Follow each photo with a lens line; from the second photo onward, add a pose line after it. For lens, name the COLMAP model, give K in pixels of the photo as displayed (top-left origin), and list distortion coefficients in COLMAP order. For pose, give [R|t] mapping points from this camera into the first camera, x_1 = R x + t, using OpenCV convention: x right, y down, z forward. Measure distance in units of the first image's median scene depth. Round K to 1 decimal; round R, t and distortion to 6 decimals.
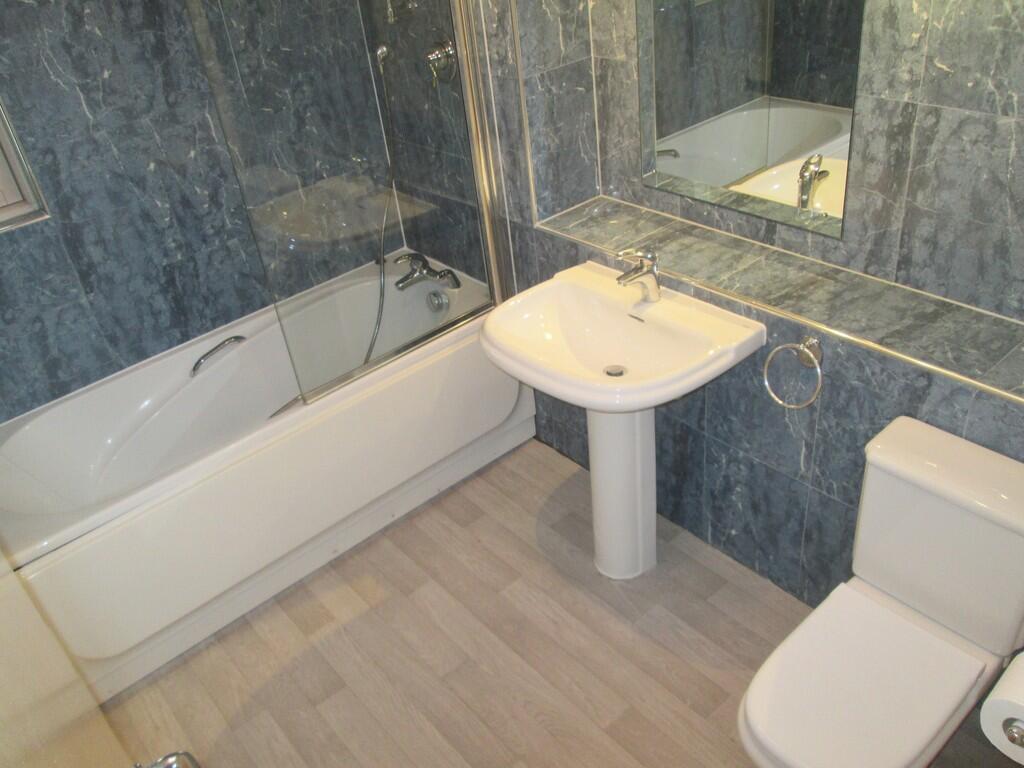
lens RADIAL K [[851.0, 0, 506.2], [0, 851.0, 381.4], [0, 0, 1]] dist [-0.041439, 0.016633]
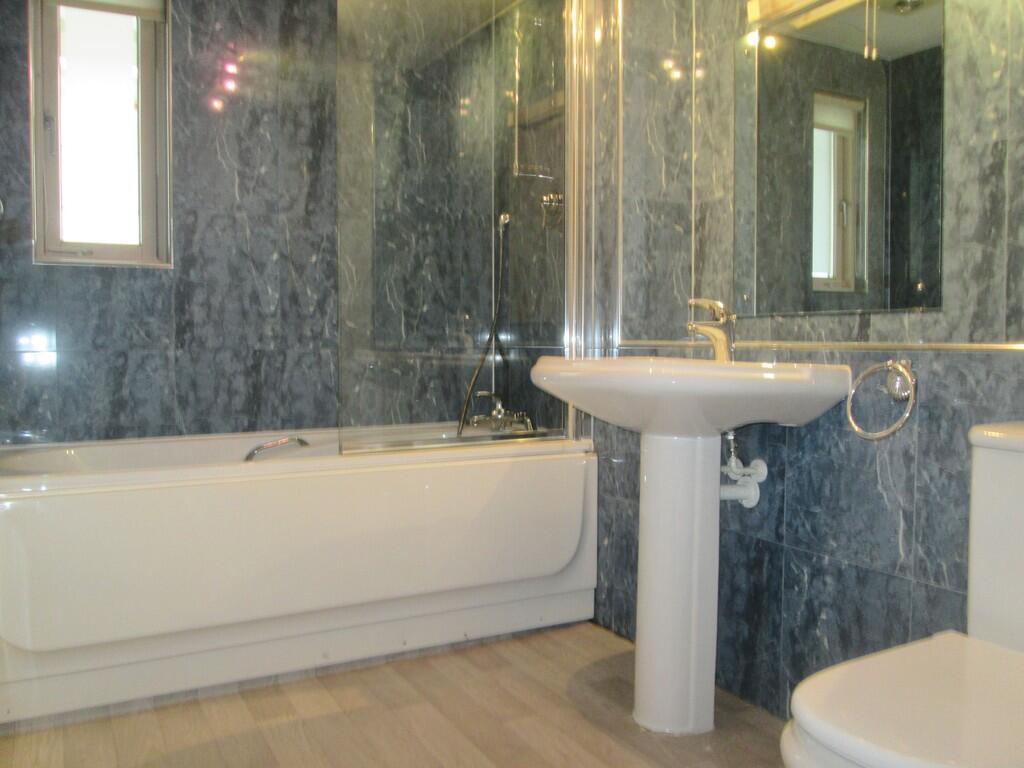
lens RADIAL K [[851.0, 0, 506.2], [0, 851.0, 381.4], [0, 0, 1]] dist [-0.041439, 0.016633]
pose [[0.973173, 0.124716, -0.193340, 0.112306], [-0.204805, 0.852470, -0.480988, 0.380227], [0.104830, 0.507681, 0.855143, 0.191250]]
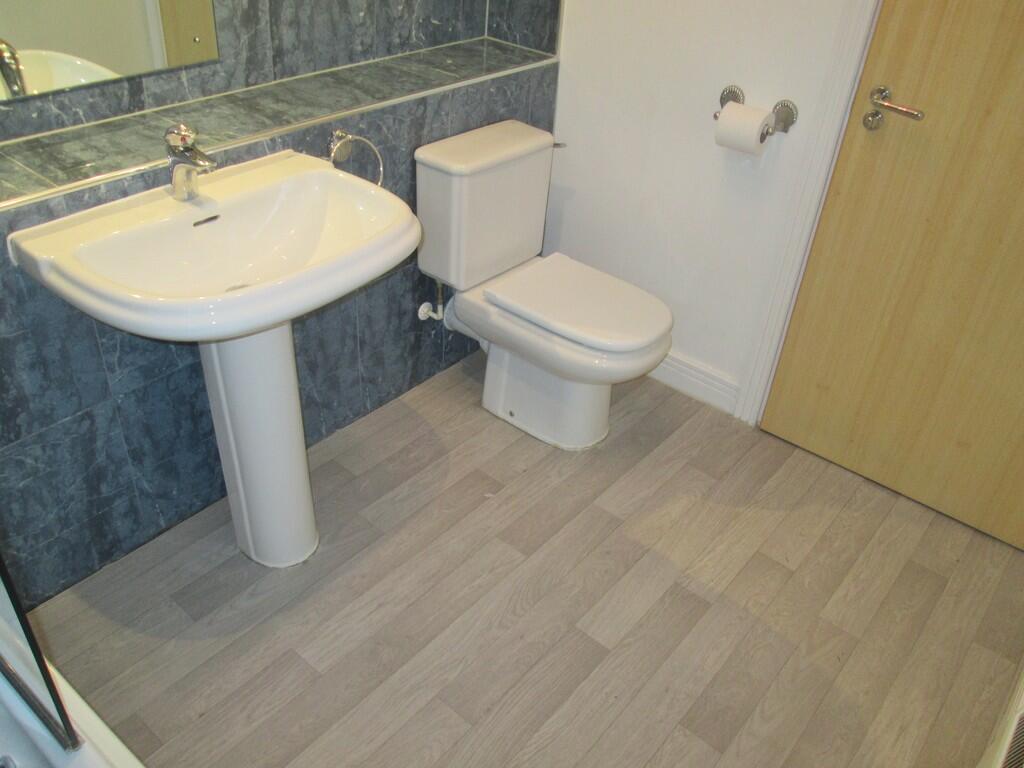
lens RADIAL K [[851.0, 0, 506.2], [0, 851.0, 381.4], [0, 0, 1]] dist [-0.041439, 0.016633]
pose [[-0.174248, -0.480482, 0.859520, -0.545261], [0.504855, 0.705831, 0.496915, -0.194361], [-0.845434, 0.520519, 0.119584, 0.716285]]
